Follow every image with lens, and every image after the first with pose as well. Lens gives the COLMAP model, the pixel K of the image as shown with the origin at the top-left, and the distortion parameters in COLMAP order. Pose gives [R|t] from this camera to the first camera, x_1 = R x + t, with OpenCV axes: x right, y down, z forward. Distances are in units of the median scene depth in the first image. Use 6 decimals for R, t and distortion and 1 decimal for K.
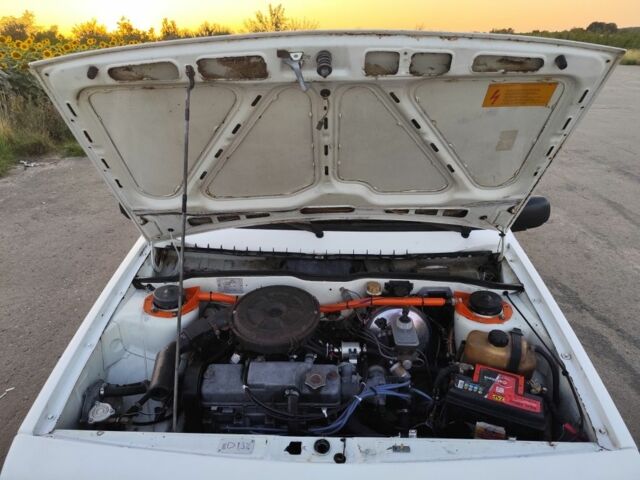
lens RADIAL K [[444.4, 0, 316.1], [0, 444.4, 241.1], [0, 0, 1]] dist [-0.003115, -0.004140]
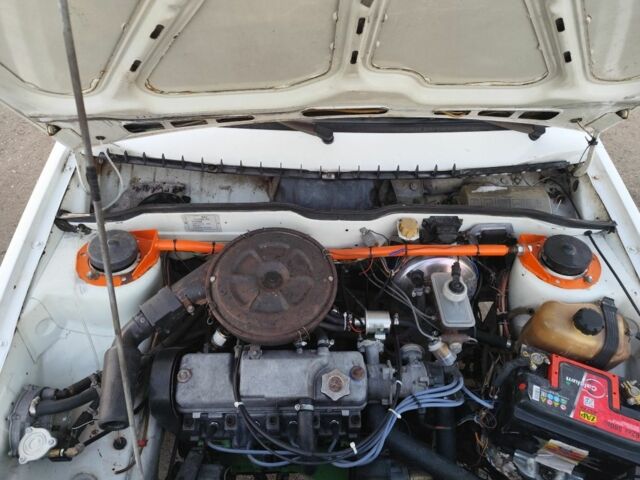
lens RADIAL K [[444.4, 0, 316.1], [0, 444.4, 241.1], [0, 0, 1]] dist [-0.003115, -0.004140]
pose [[0.998374, -0.017486, 0.054259, -0.057221], [-0.005022, 0.921114, 0.389260, -0.155051], [-0.056786, -0.388899, 0.919529, 0.365995]]
